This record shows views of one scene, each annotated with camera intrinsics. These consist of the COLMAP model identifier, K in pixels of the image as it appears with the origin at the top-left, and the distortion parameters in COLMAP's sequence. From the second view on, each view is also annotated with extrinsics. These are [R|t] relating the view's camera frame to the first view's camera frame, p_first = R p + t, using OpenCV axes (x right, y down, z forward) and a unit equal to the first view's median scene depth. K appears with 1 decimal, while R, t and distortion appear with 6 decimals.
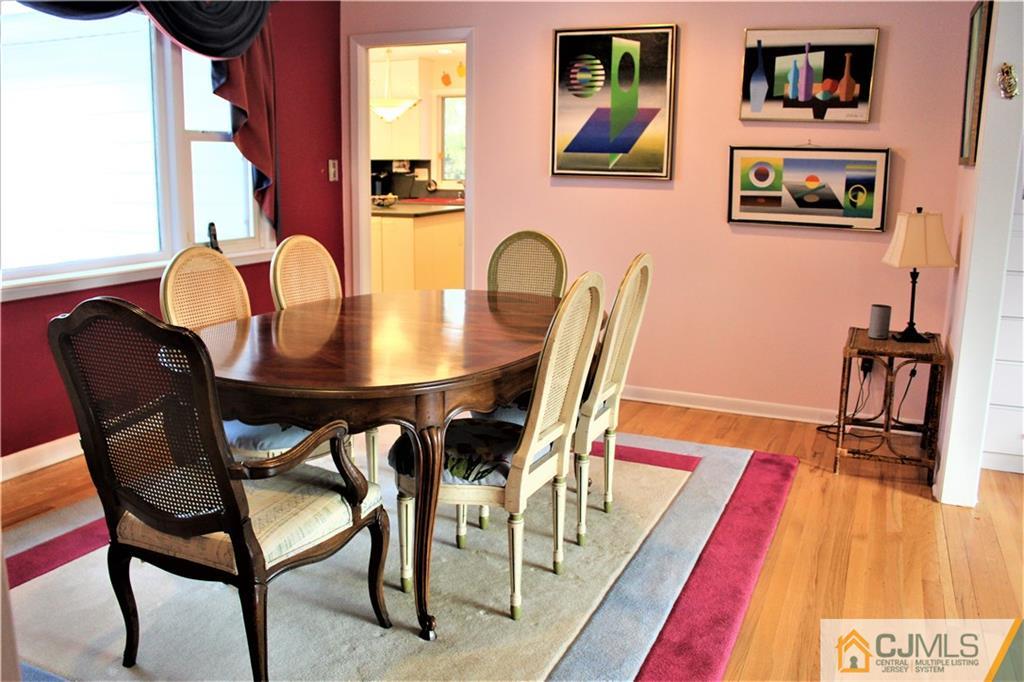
lens RADIAL K [[848.2, 0, 500.2], [0, 848.2, 341.1], [0, 0, 1]] dist [-0.150942, 0.135043]
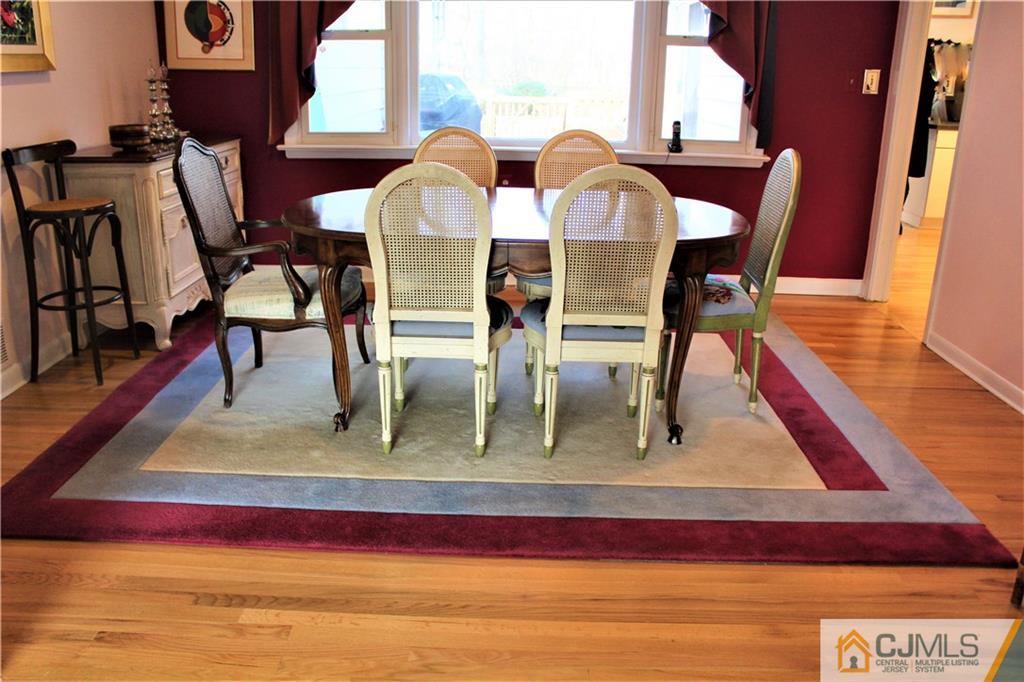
lens RADIAL K [[848.2, 0, 500.2], [0, 848.2, 341.1], [0, 0, 1]] dist [-0.150942, 0.135043]
pose [[0.394982, 0.288992, -0.872051, 0.625956], [-0.194035, 0.954063, 0.228285, -0.073686], [0.897964, 0.079040, 0.432912, 0.345033]]
